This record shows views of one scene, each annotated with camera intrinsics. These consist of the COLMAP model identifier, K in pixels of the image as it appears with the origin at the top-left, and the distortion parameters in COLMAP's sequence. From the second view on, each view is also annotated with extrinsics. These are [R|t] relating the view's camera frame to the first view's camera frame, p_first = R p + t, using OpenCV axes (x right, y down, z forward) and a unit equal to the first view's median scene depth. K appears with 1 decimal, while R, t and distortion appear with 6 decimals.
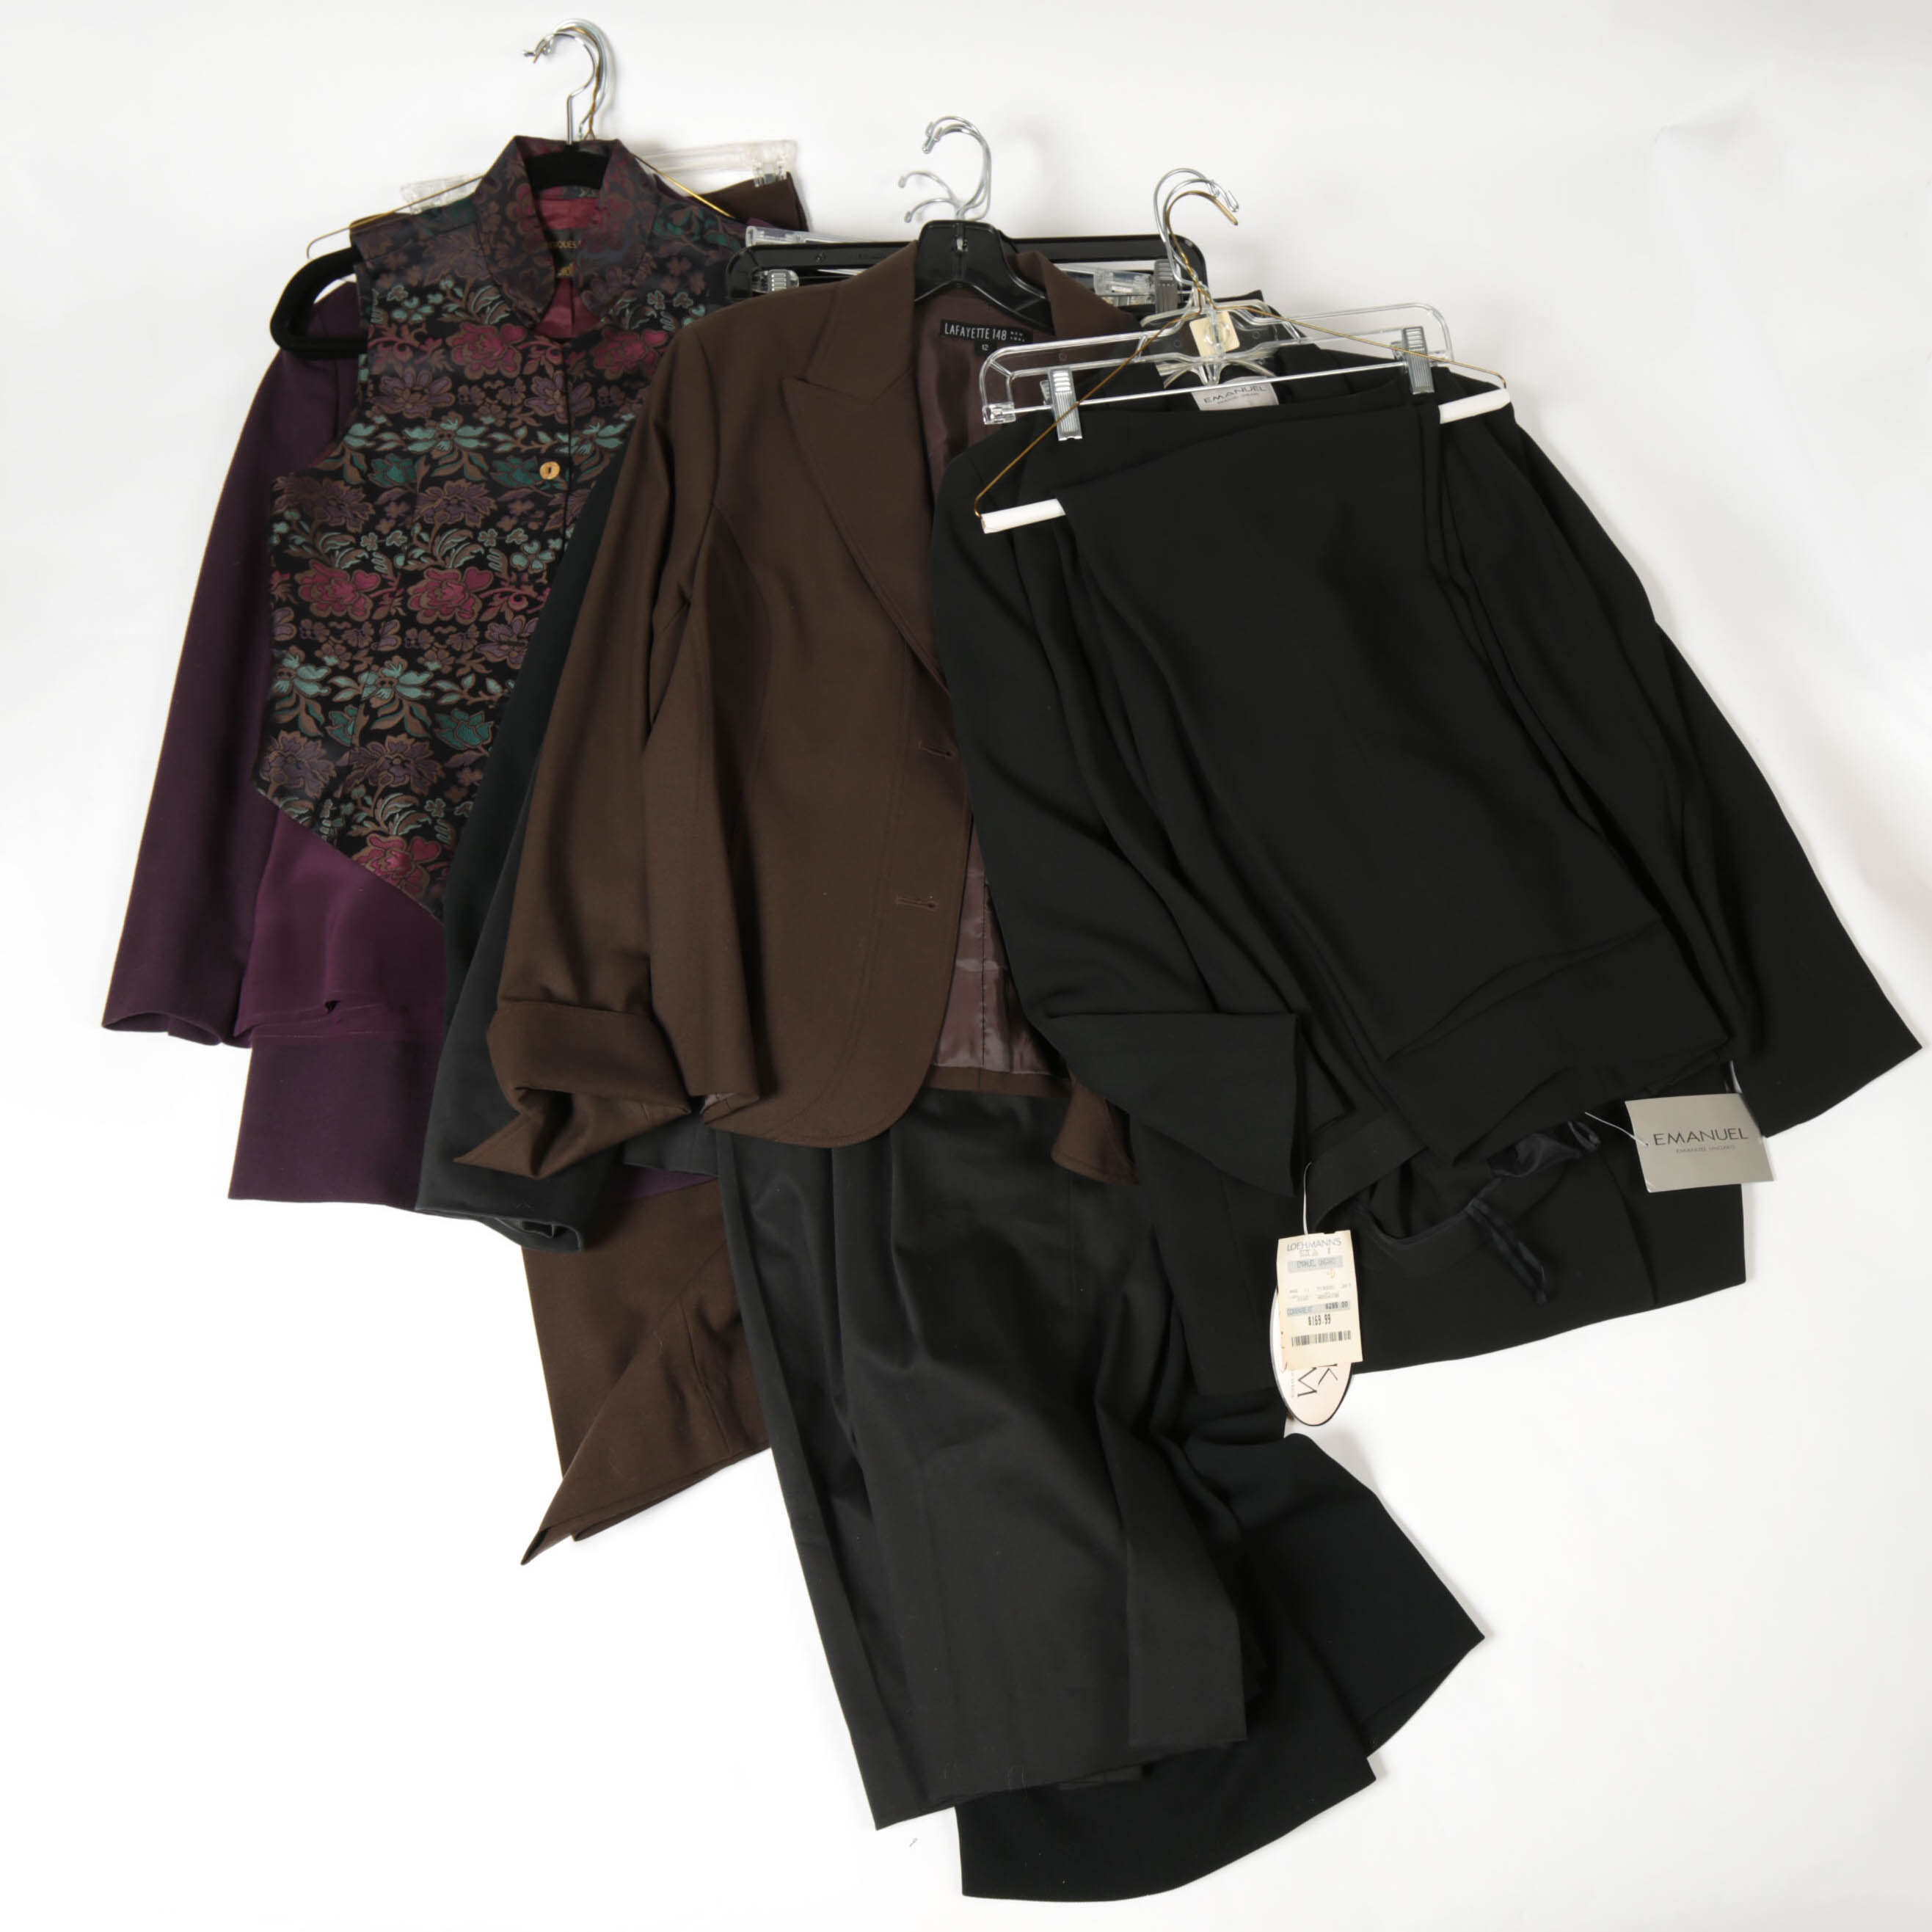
lens RADIAL K [[1998.3, 0, 983.2], [0, 1998.3, 949.1], [0, 0, 1]] dist [-0.008815, 0.000000]
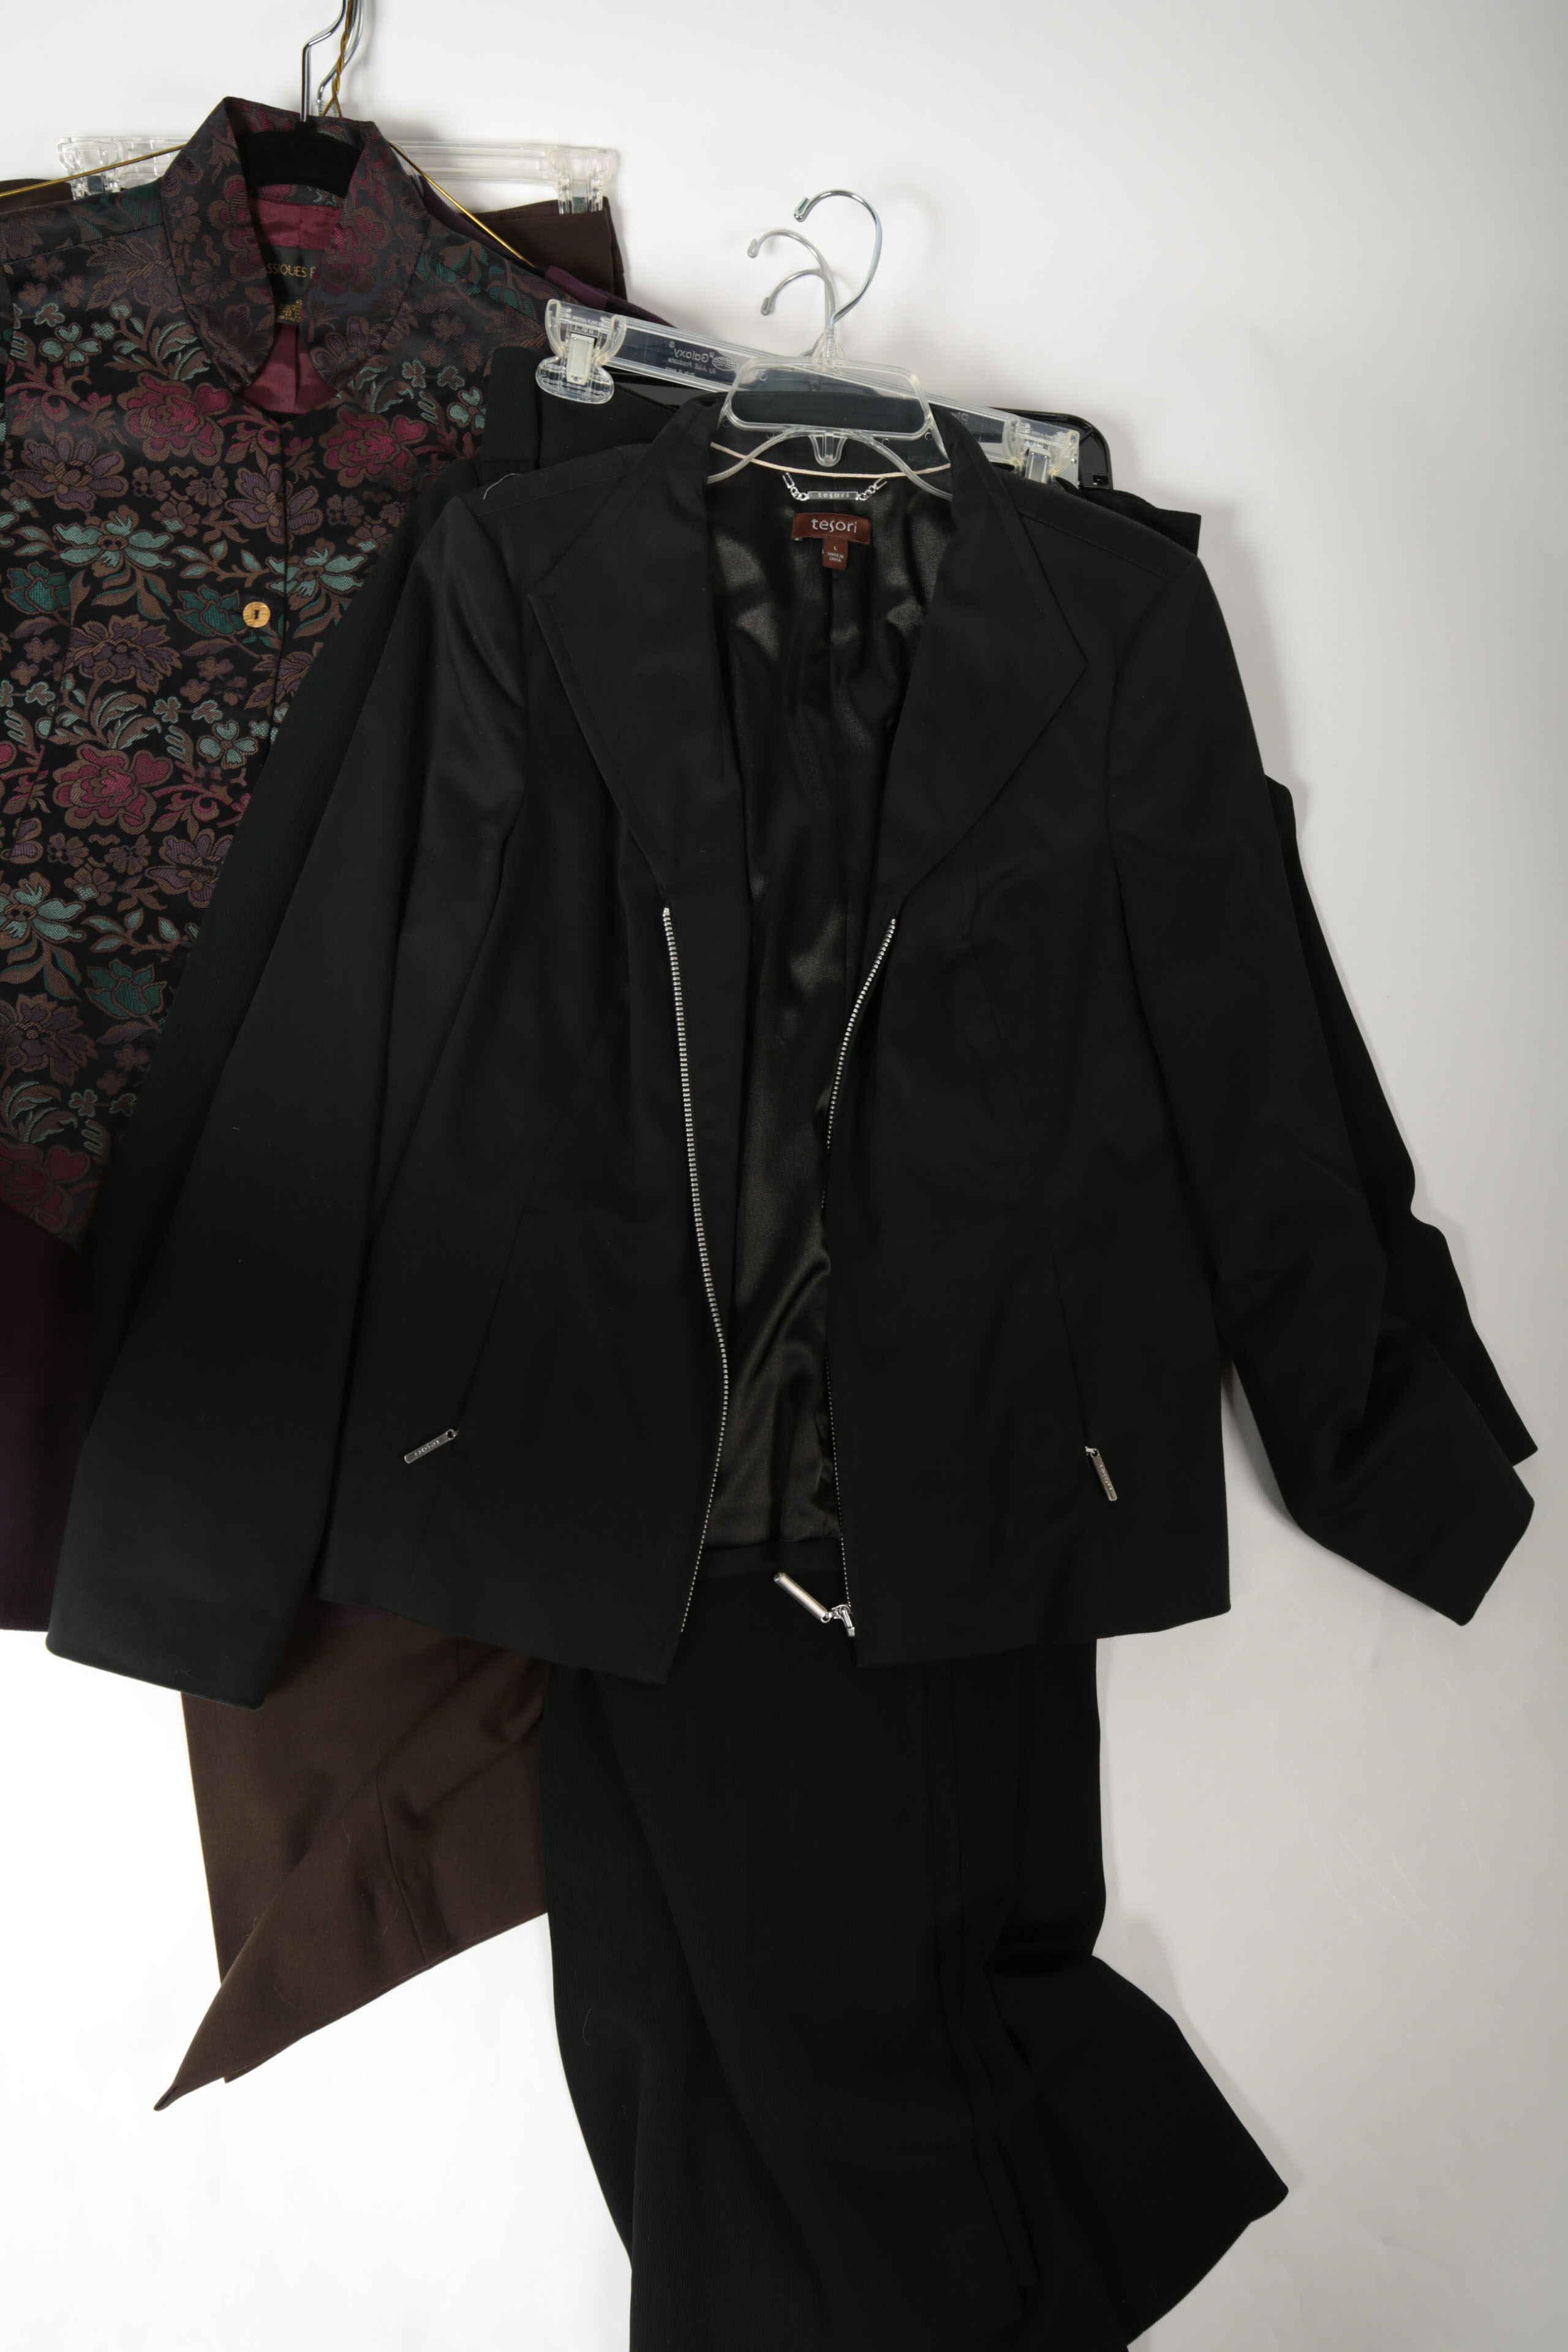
lens RADIAL K [[1783.7, 0, 795.0], [0, 1783.7, 1190.6], [0, 0, 1]] dist [-0.018354, 0.032849]
pose [[0.990609, 0.088512, 0.104205, -0.068392], [-0.110144, 0.968186, 0.224688, -0.201732], [-0.081002, -0.234056, 0.968843, 0.290885]]
